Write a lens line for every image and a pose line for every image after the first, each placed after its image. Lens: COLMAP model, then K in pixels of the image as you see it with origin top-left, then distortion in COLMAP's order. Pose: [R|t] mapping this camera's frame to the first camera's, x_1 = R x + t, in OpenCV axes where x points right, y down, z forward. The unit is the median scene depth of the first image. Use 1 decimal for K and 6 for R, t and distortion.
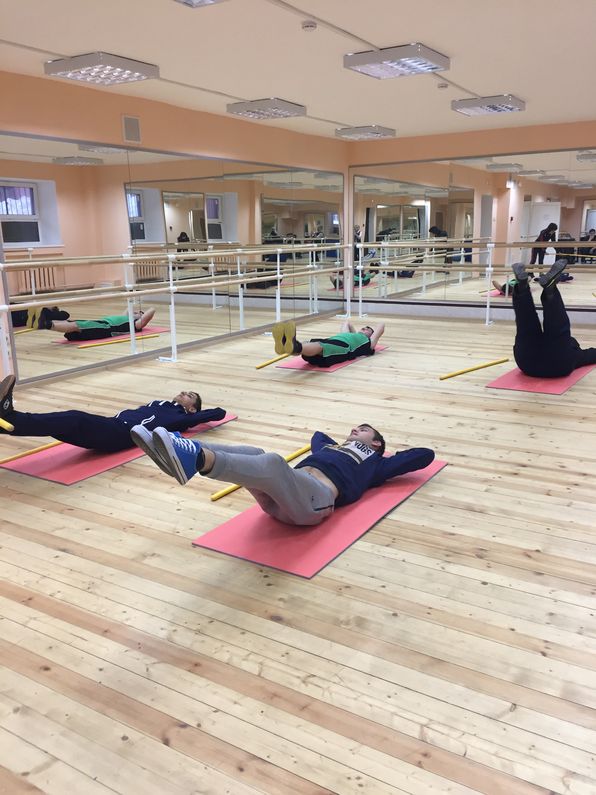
lens RADIAL K [[675.2, 0, 298.0], [0, 675.2, 397.5], [0, 0, 1]] dist [0.087111, -0.122444]
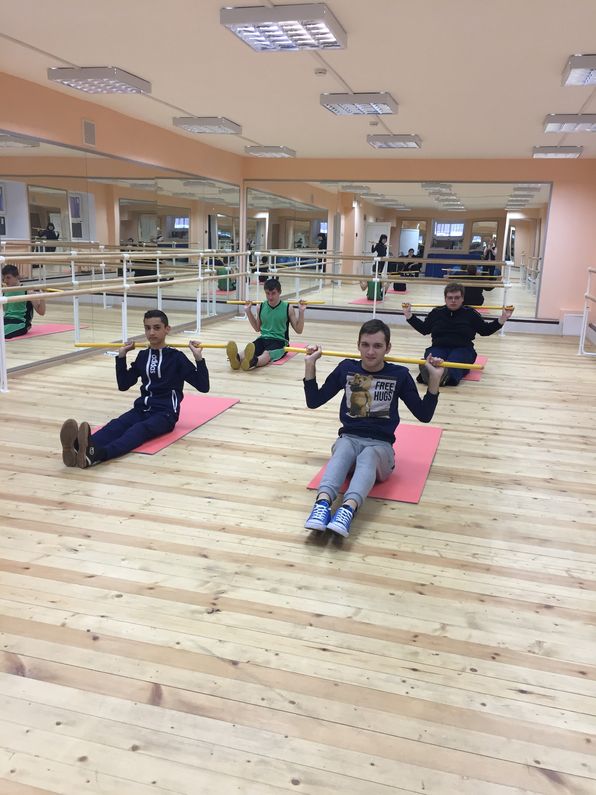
lens RADIAL K [[675.2, 0, 298.0], [0, 675.2, 397.5], [0, 0, 1]] dist [0.087111, -0.122444]
pose [[0.960386, -0.013365, 0.278351, -0.311676], [0.016193, 0.999838, -0.007863, 0.034346], [-0.278201, 0.012059, 0.960447, -0.119774]]
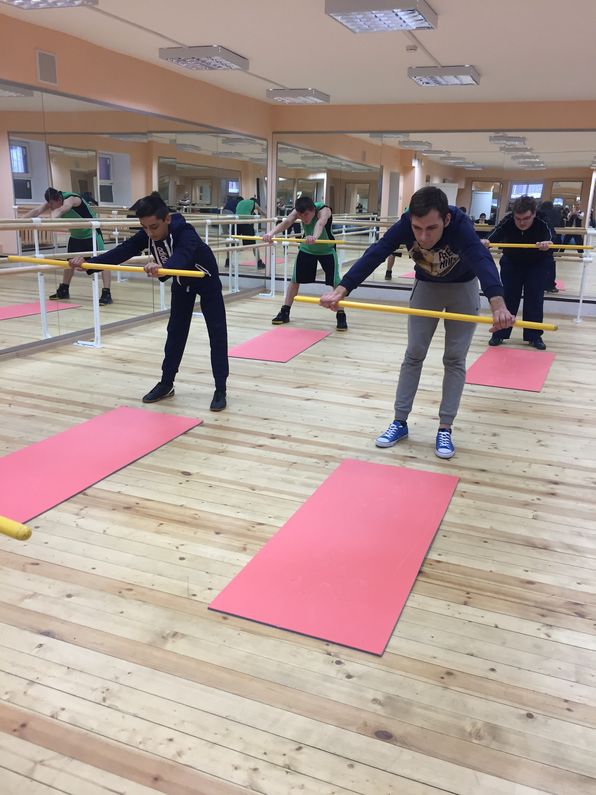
lens RADIAL K [[675.2, 0, 298.0], [0, 675.2, 397.5], [0, 0, 1]] dist [0.087111, -0.122444]
pose [[0.983605, -0.001644, 0.180327, -0.125335], [-0.005759, 0.999162, 0.040526, -0.035688], [-0.180242, -0.040900, 0.982772, 0.144040]]
